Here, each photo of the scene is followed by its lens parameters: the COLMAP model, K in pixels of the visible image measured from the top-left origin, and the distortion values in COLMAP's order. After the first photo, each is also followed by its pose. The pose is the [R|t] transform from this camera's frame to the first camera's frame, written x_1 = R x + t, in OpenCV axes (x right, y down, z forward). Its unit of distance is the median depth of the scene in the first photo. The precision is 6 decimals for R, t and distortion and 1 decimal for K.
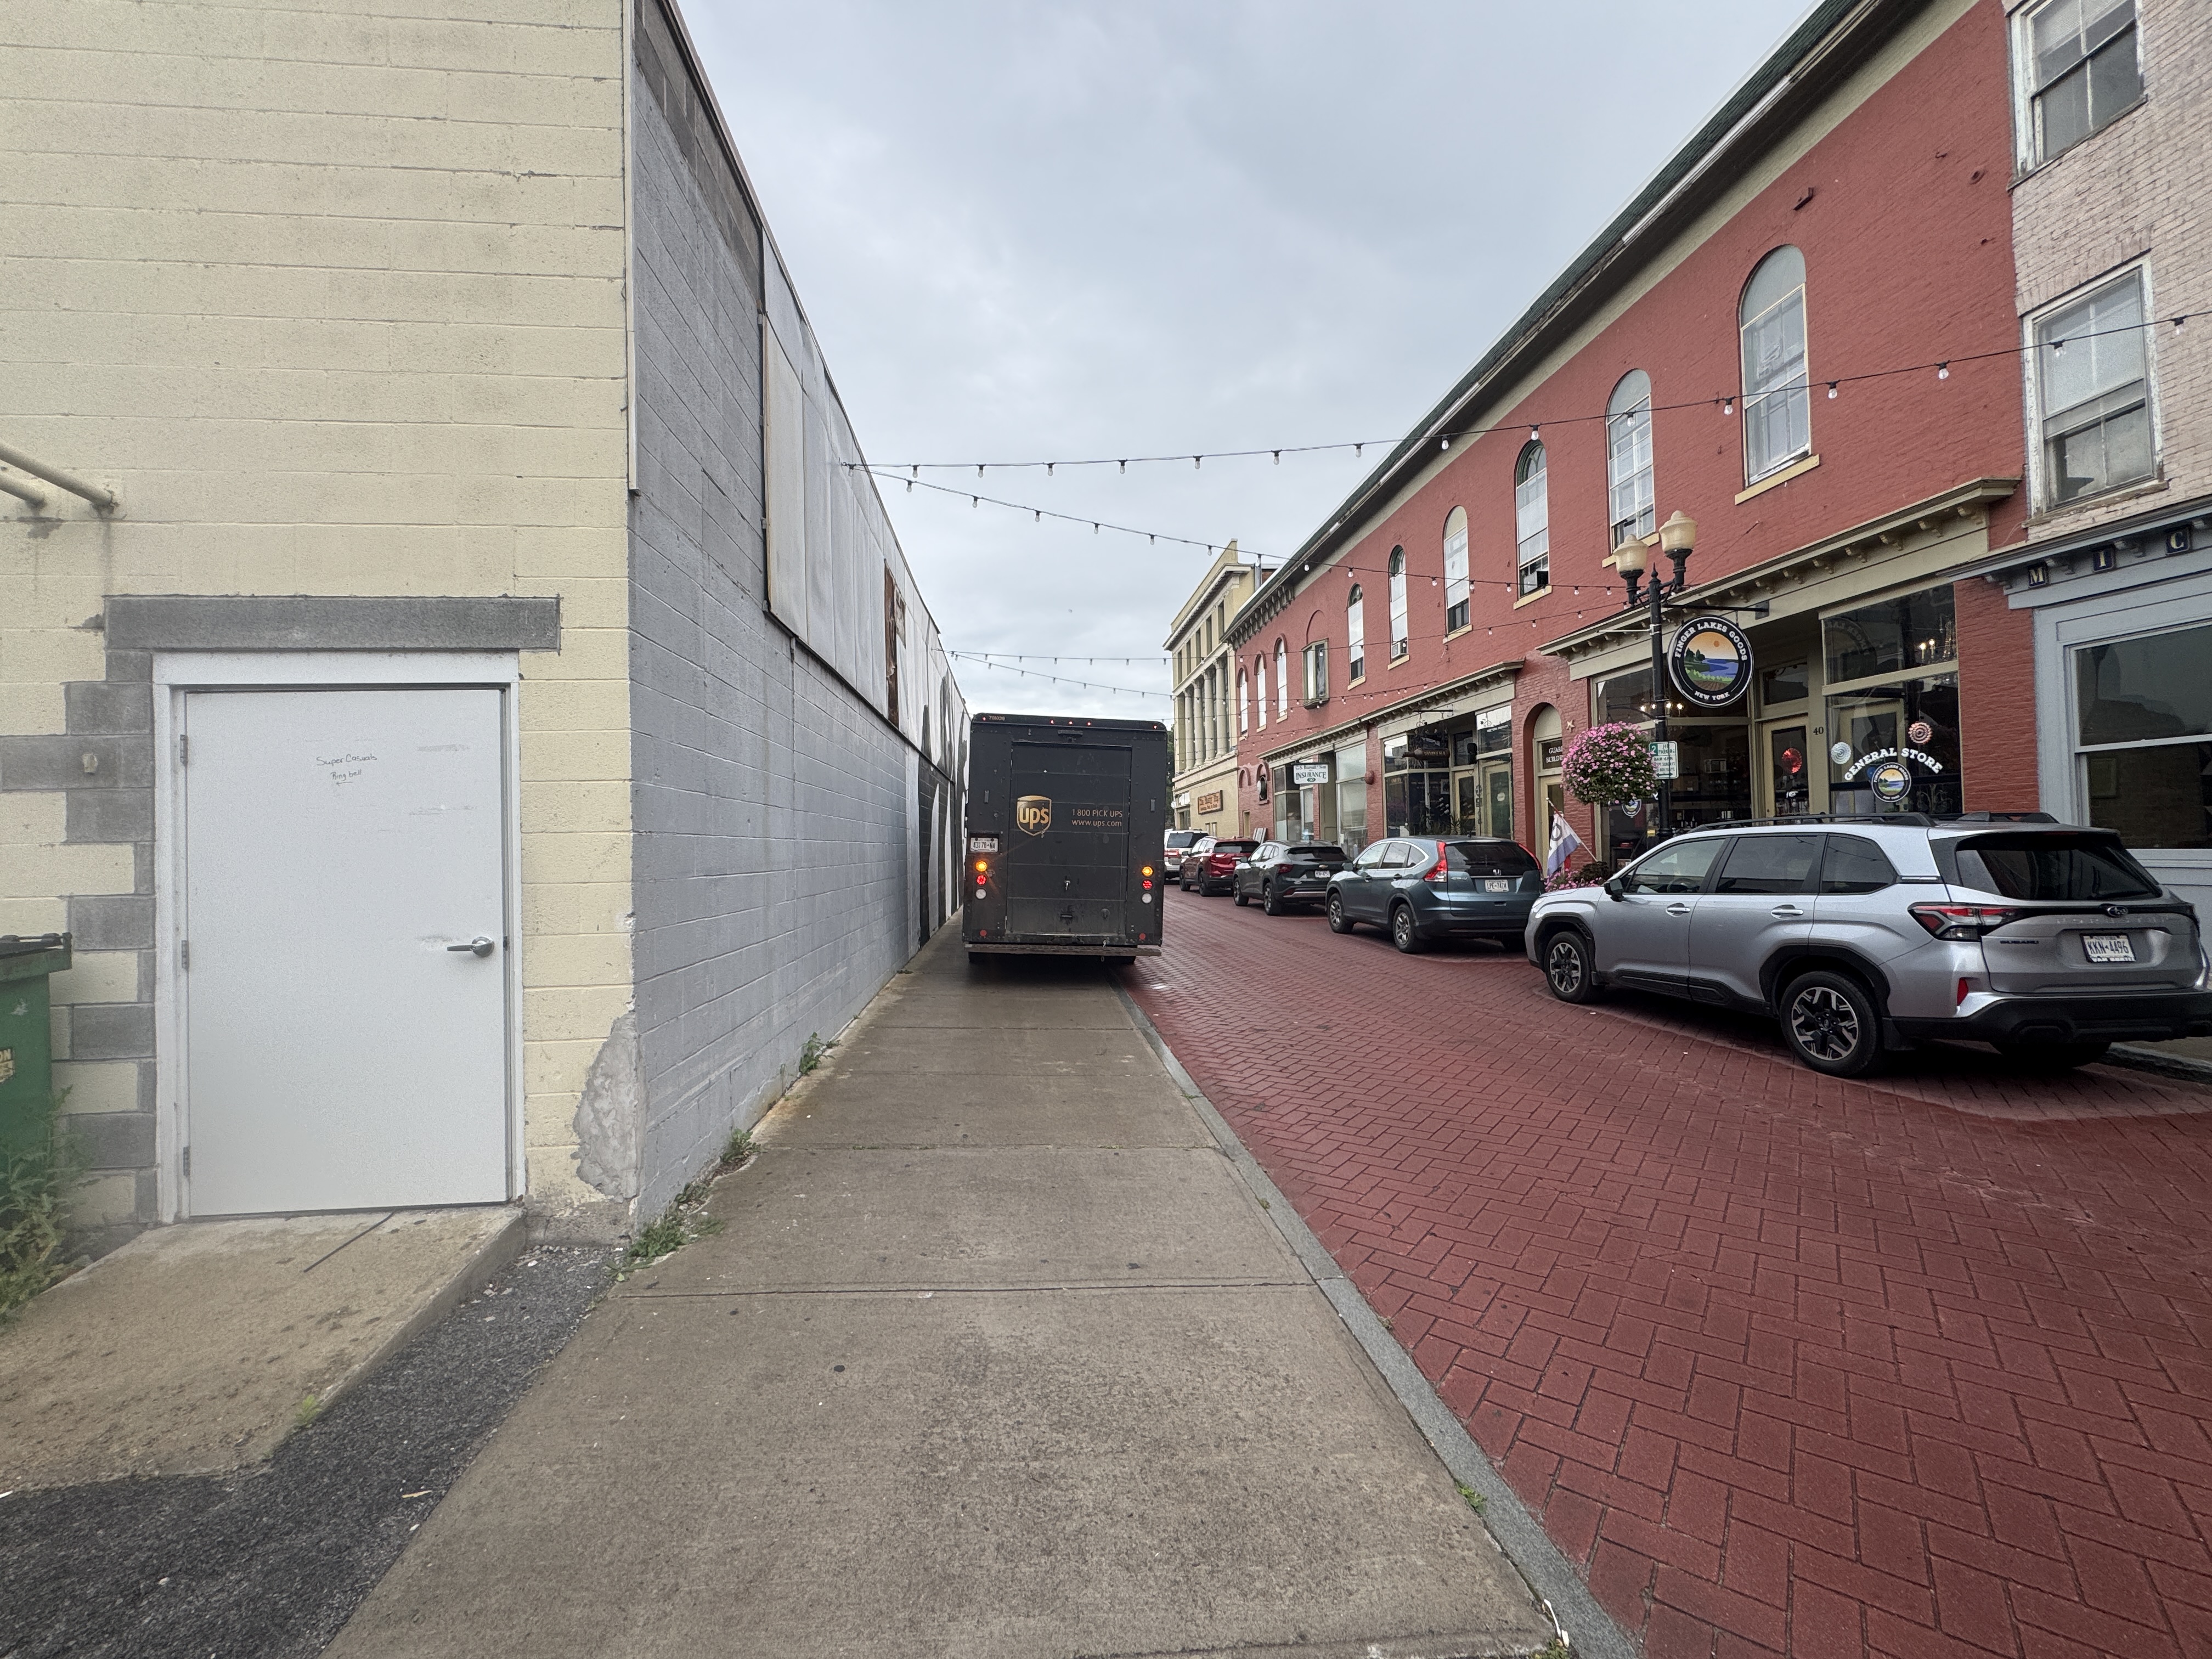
lens RADIAL K [[888.3, 0, 1109.4], [0, 888.3, 829.9], [0, 0, 1]] dist [-0.000389, 0.000284]
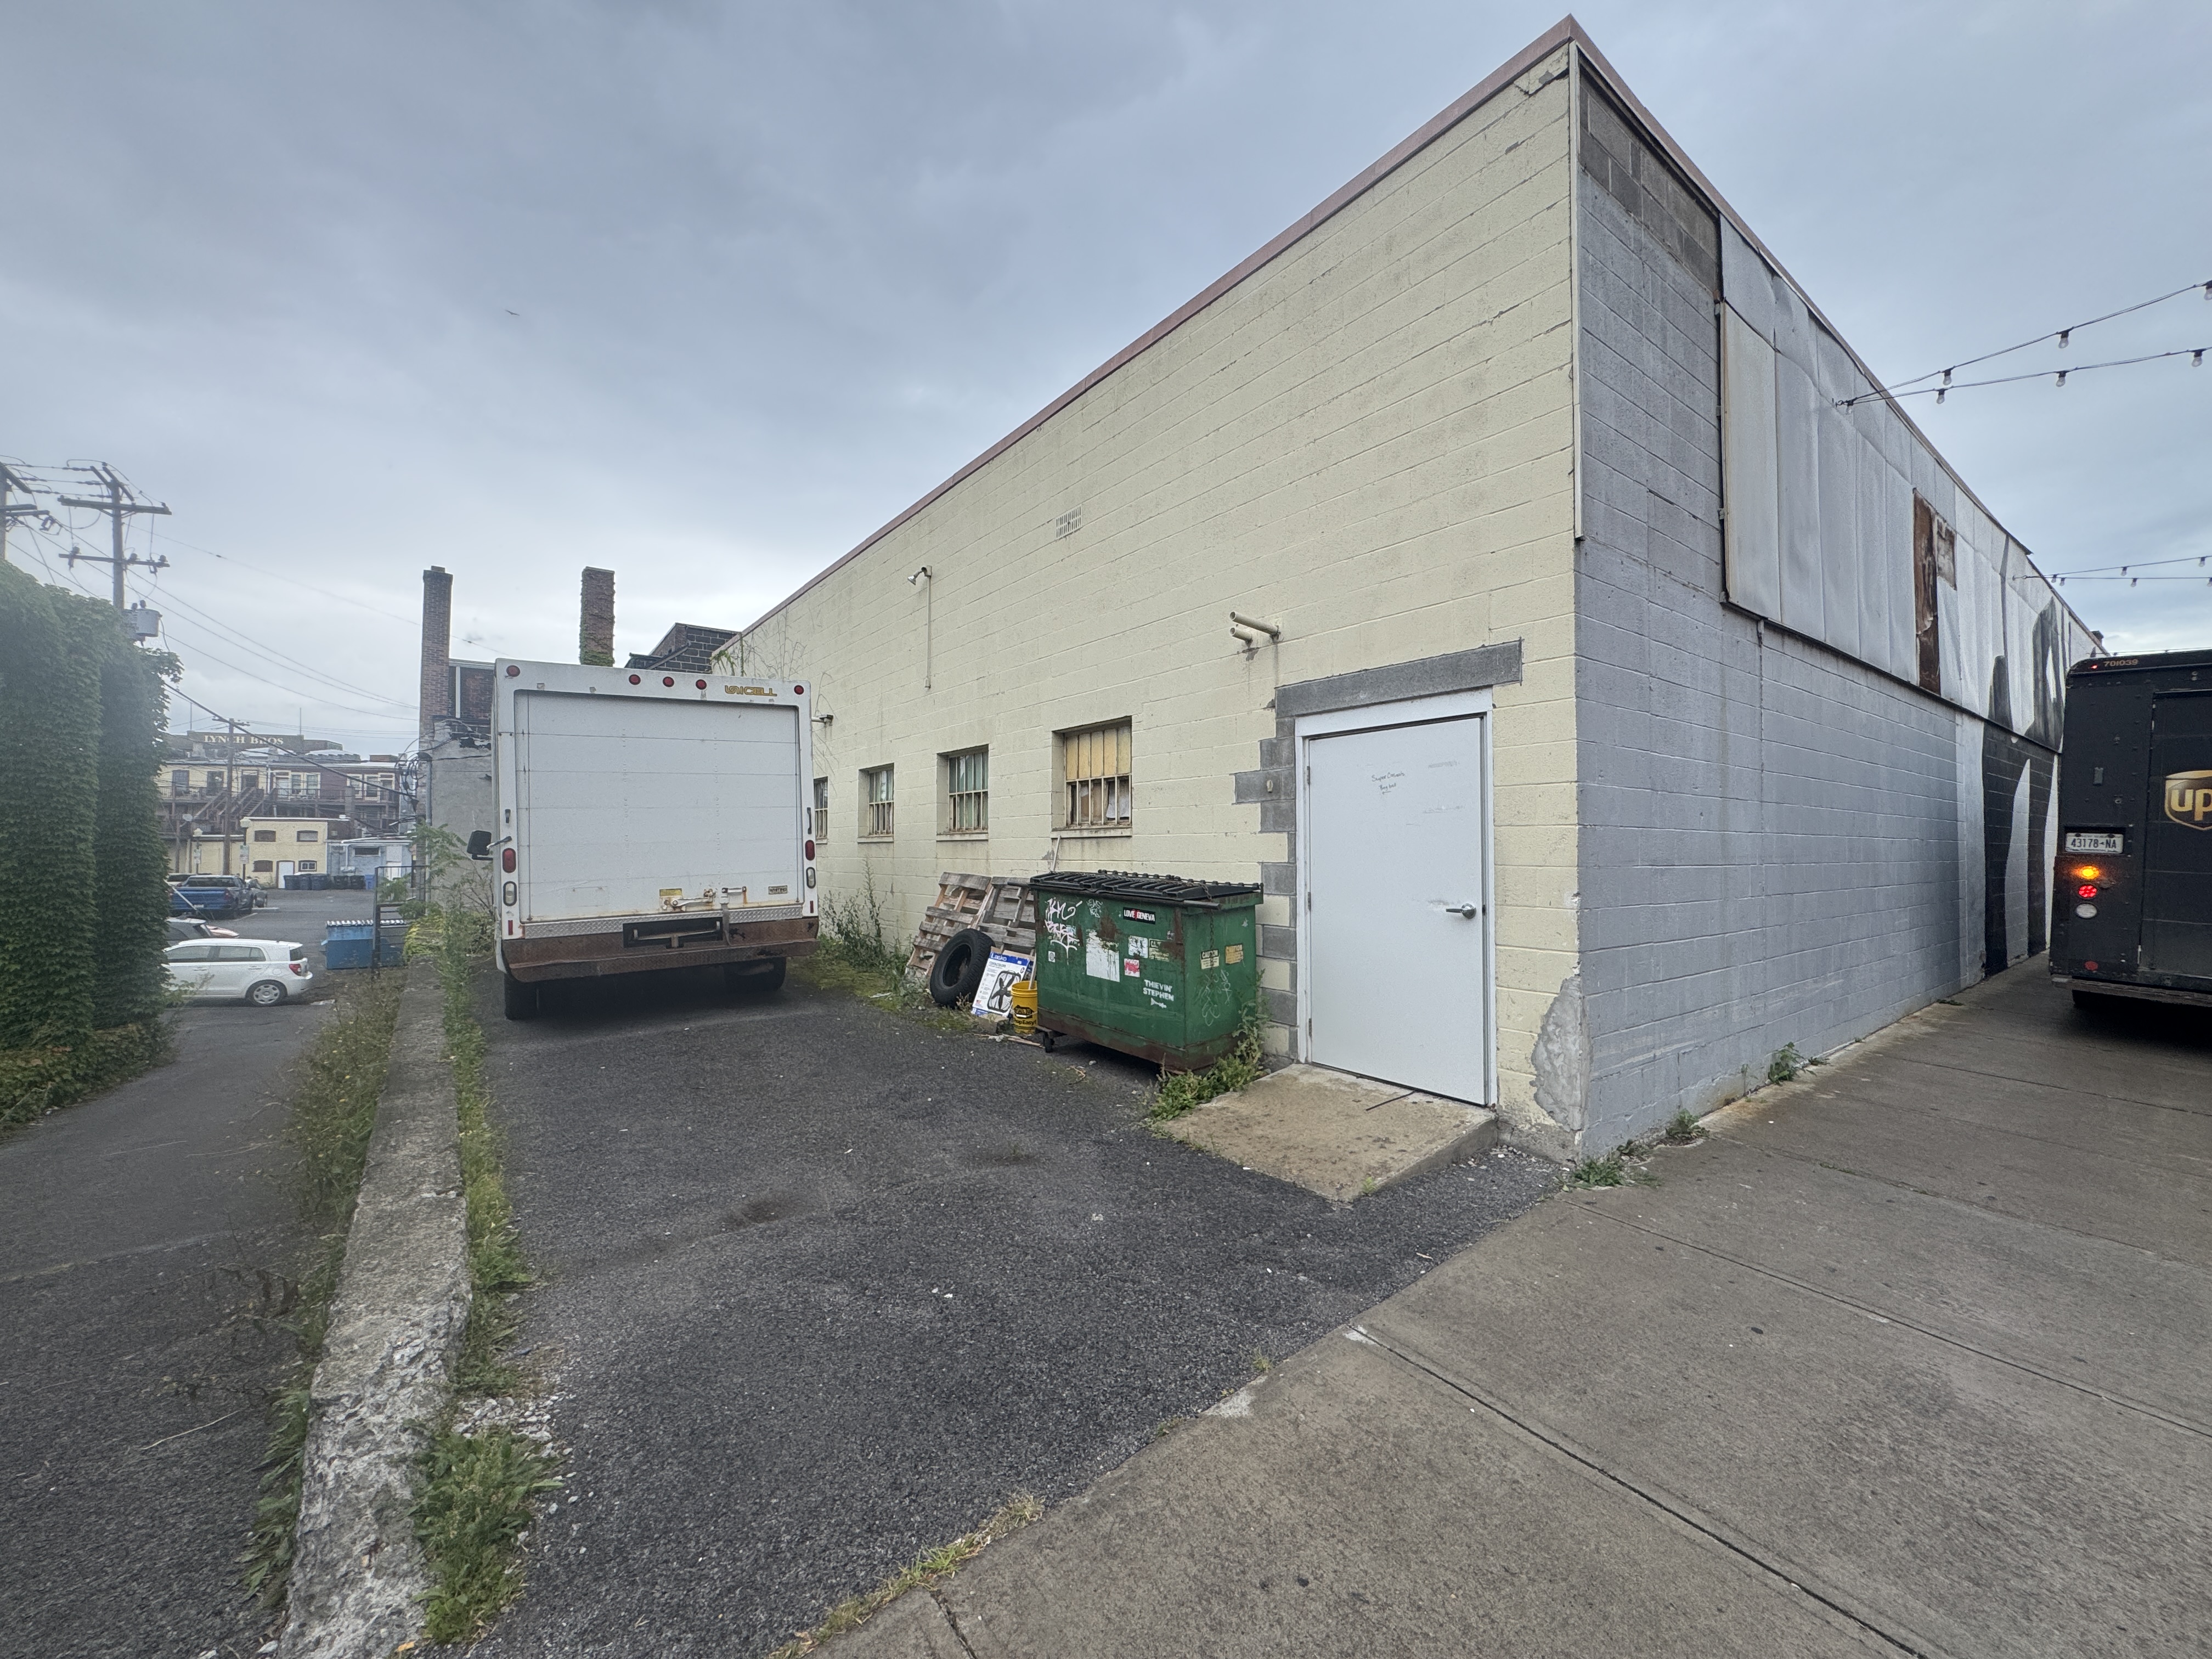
lens RADIAL K [[888.3, 0, 1113.3], [0, 888.3, 829.9], [0, 0, 1]] dist [-0.000389, 0.000284]
pose [[0.532241, 0.002719, -0.846588, 0.141224], [0.003297, 0.999981, 0.005284, 0.000292], [0.846586, -0.005604, 0.532222, -0.163787]]
